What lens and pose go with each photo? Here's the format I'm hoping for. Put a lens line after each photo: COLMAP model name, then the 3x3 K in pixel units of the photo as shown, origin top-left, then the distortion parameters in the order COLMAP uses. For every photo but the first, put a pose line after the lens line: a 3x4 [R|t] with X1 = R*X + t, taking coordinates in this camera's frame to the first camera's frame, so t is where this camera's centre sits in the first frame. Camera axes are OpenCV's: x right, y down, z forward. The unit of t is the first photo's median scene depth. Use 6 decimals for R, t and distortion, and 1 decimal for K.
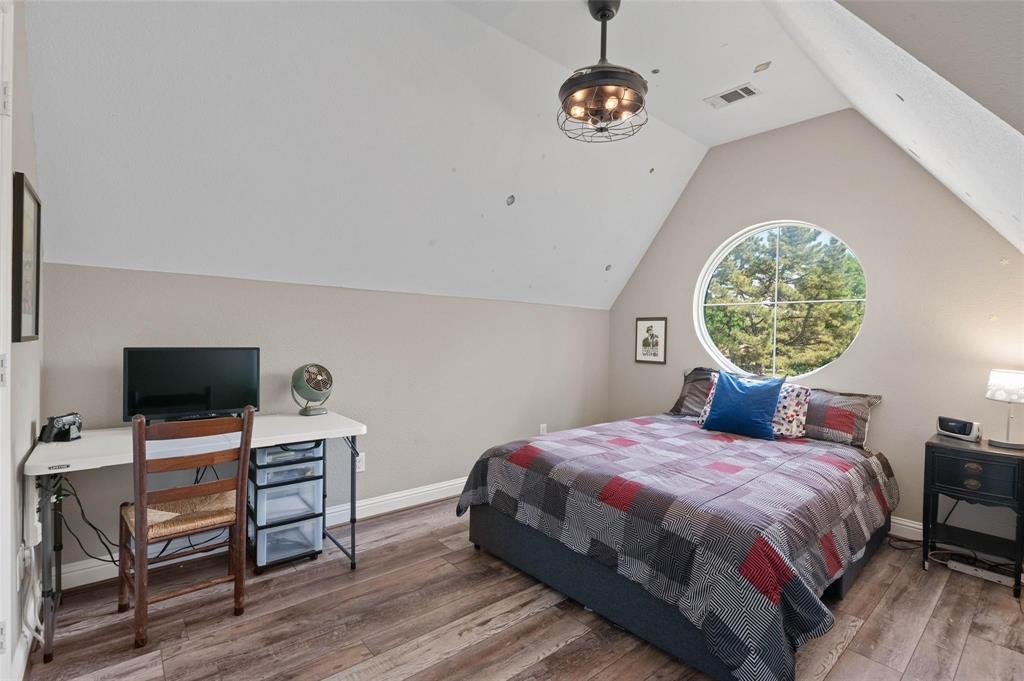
lens RADIAL K [[471.7, 0, 512.7], [0, 471.7, 338.9], [0, 0, 1]] dist [-0.012777, 0.001578]
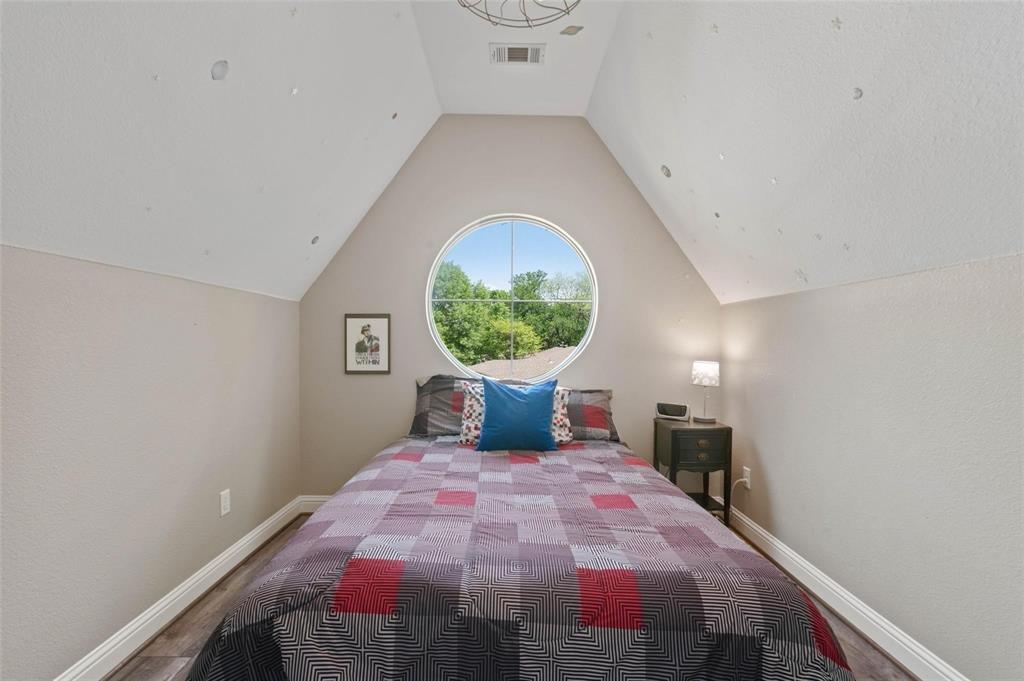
lens RADIAL K [[471.7, 0, 510.5], [0, 471.7, 344.3], [0, 0, 1]] dist [-0.012777, 0.001578]
pose [[0.636253, -0.025126, 0.771071, -0.205204], [0.016520, 0.999684, 0.018944, -0.009376], [-0.771304, 0.000685, 0.636467, 0.467046]]
